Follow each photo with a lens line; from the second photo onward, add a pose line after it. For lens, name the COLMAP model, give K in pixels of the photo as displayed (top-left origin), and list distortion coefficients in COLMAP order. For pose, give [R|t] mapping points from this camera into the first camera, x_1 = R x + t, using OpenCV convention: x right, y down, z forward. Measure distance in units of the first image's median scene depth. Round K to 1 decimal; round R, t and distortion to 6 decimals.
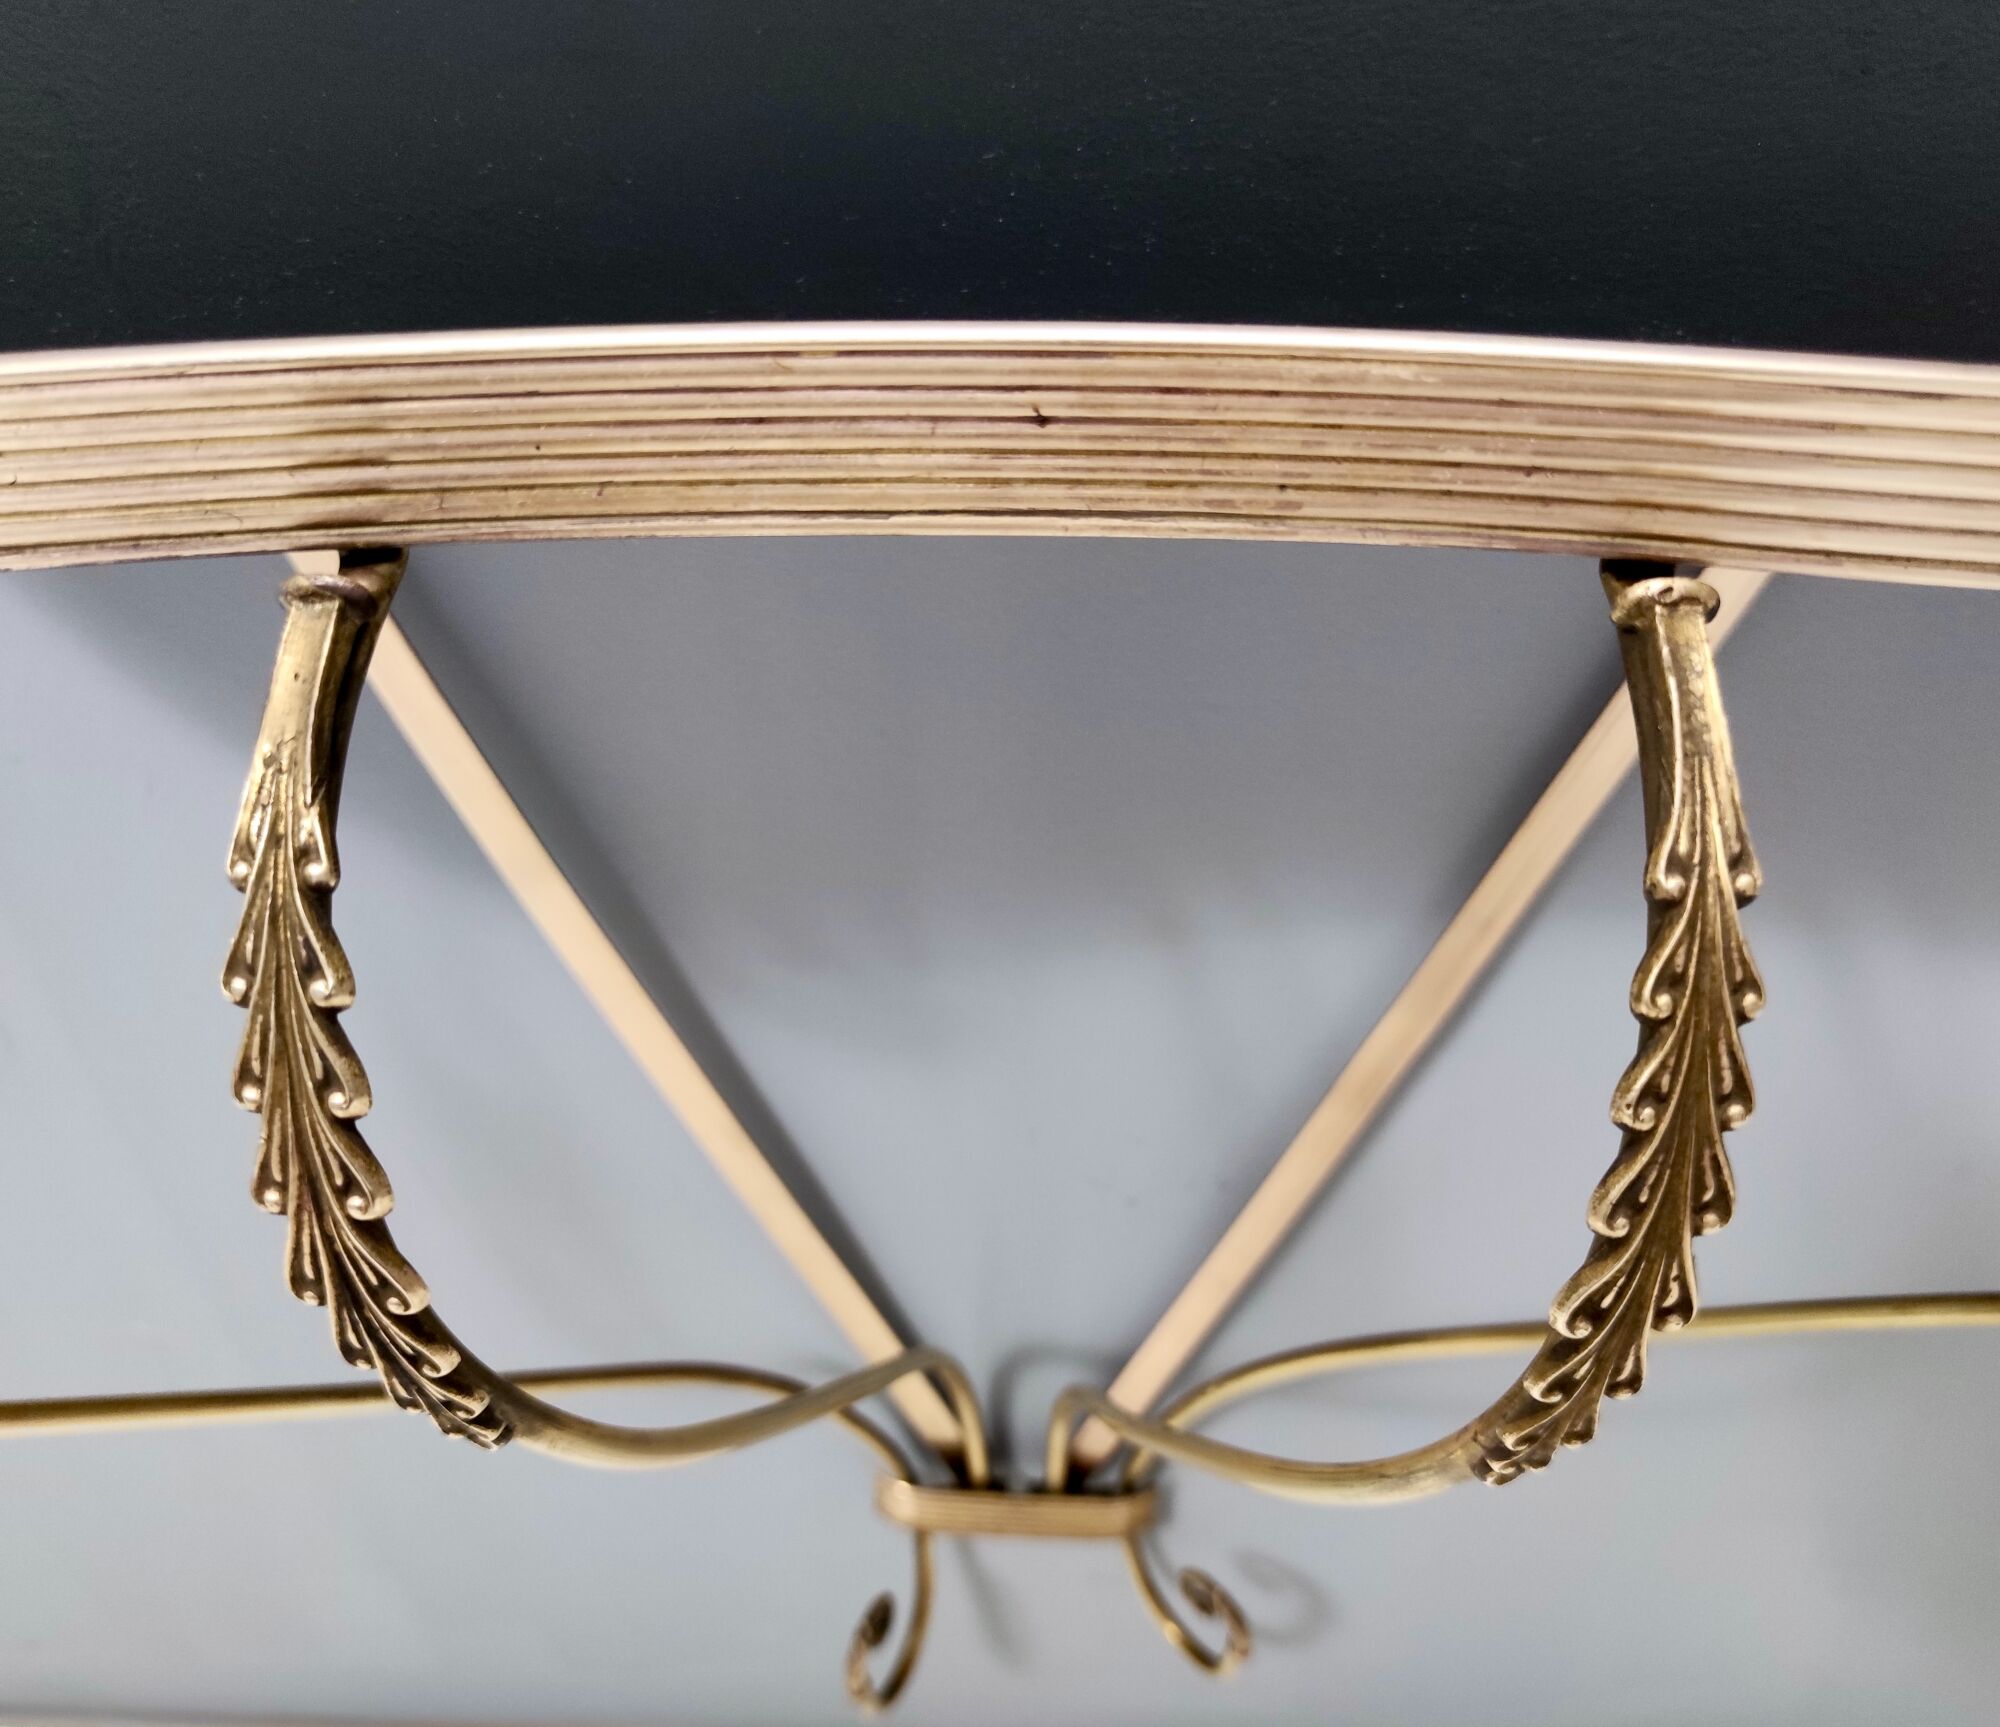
lens RADIAL K [[1985.0, 0, 999.6], [0, 1985.0, 961.0], [0, 0, 1]] dist [-0.034021, 0.000000]
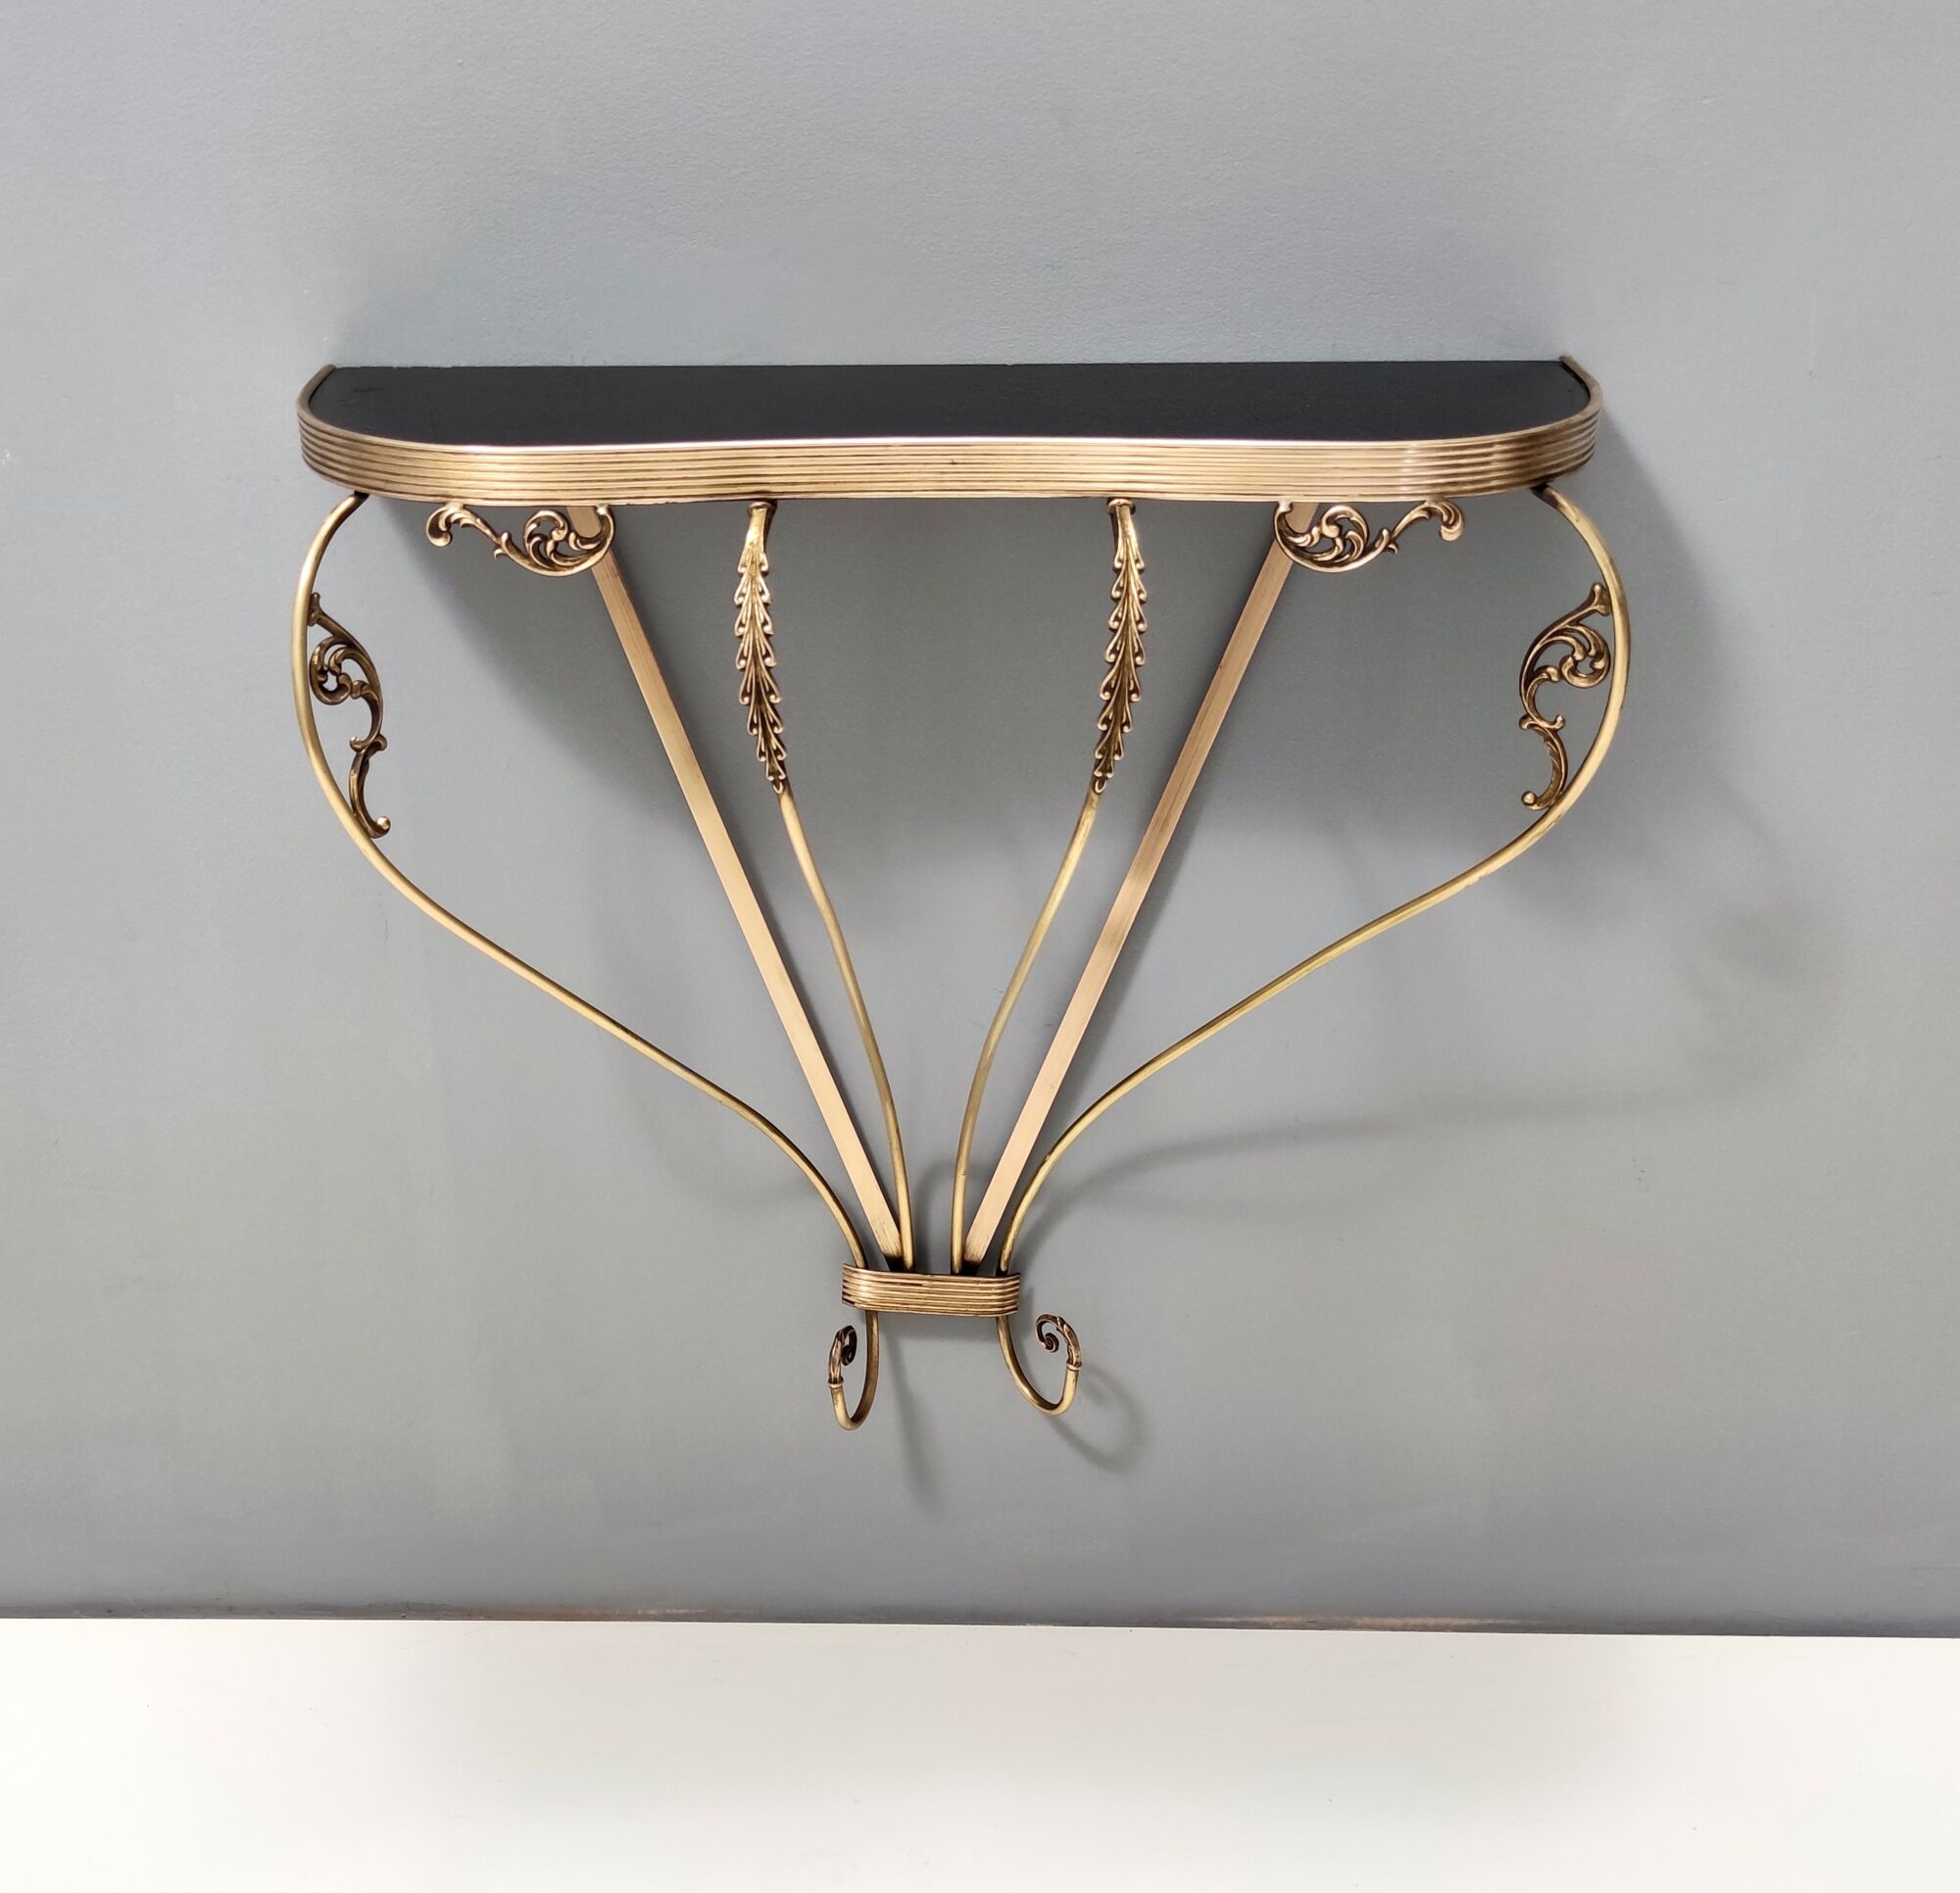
lens RADIAL K [[2825.5, 0, 864.4], [0, 2825.5, 1025.8], [0, 0, 1]] dist [0.121790, 0.000000]
pose [[0.999974, -0.002310, 0.006826, -0.187667], [0.004356, 0.948328, -0.317261, 2.442753], [-0.005741, 0.317282, 0.948314, -3.773300]]
